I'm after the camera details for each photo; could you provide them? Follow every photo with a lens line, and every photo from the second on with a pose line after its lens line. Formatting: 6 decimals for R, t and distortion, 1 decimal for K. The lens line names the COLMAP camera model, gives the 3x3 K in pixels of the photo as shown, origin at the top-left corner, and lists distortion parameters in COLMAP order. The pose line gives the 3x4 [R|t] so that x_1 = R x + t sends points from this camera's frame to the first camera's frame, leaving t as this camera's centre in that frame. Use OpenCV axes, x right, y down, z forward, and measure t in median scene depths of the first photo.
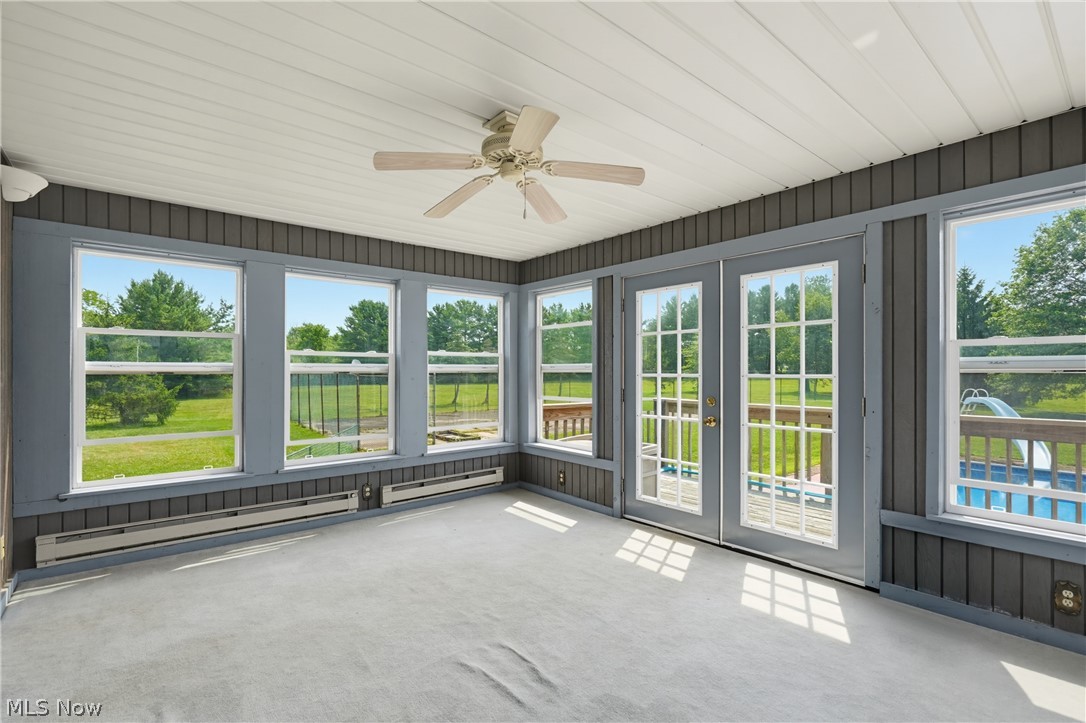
lens RADIAL K [[497.5, 0, 542.8], [0, 497.5, 372.9], [0, 0, 1]] dist [-0.002592, 0.000332]
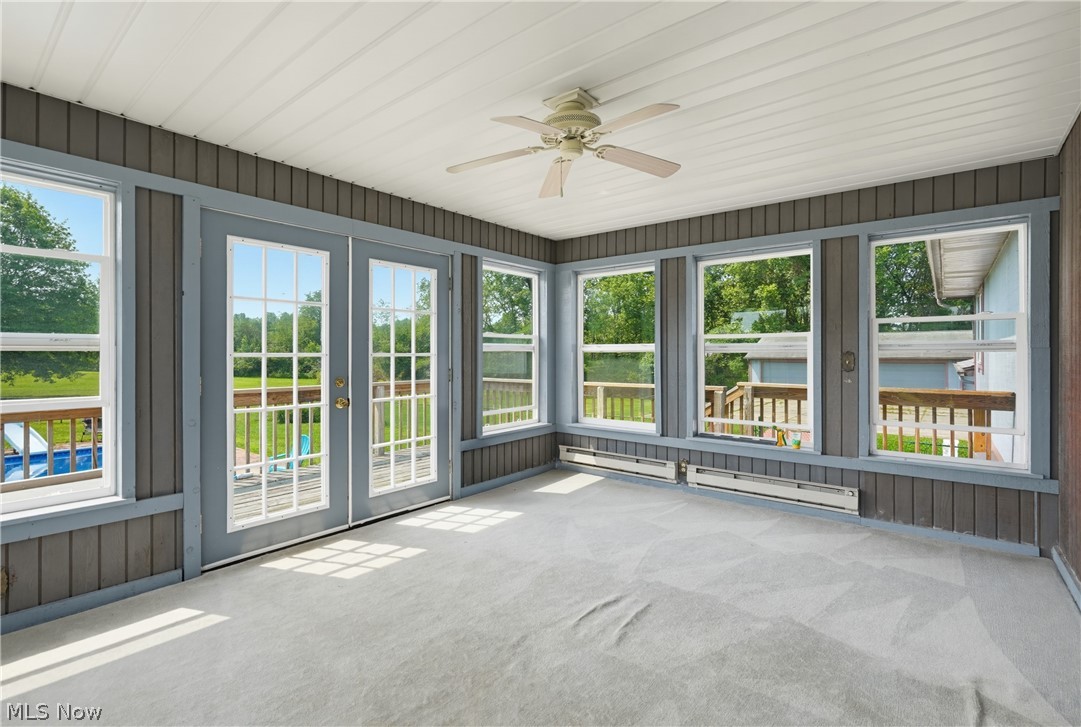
lens RADIAL K [[519.1, 0, 536.1], [0, 519.1, 349.0], [0, 0, 1]] dist [0.003591, -0.000260]
pose [[-0.190453, 0.002579, 0.981693, -0.732039], [-0.000270, 0.999996, -0.002680, -0.002993], [-0.981696, -0.000775, -0.190452, 0.853439]]
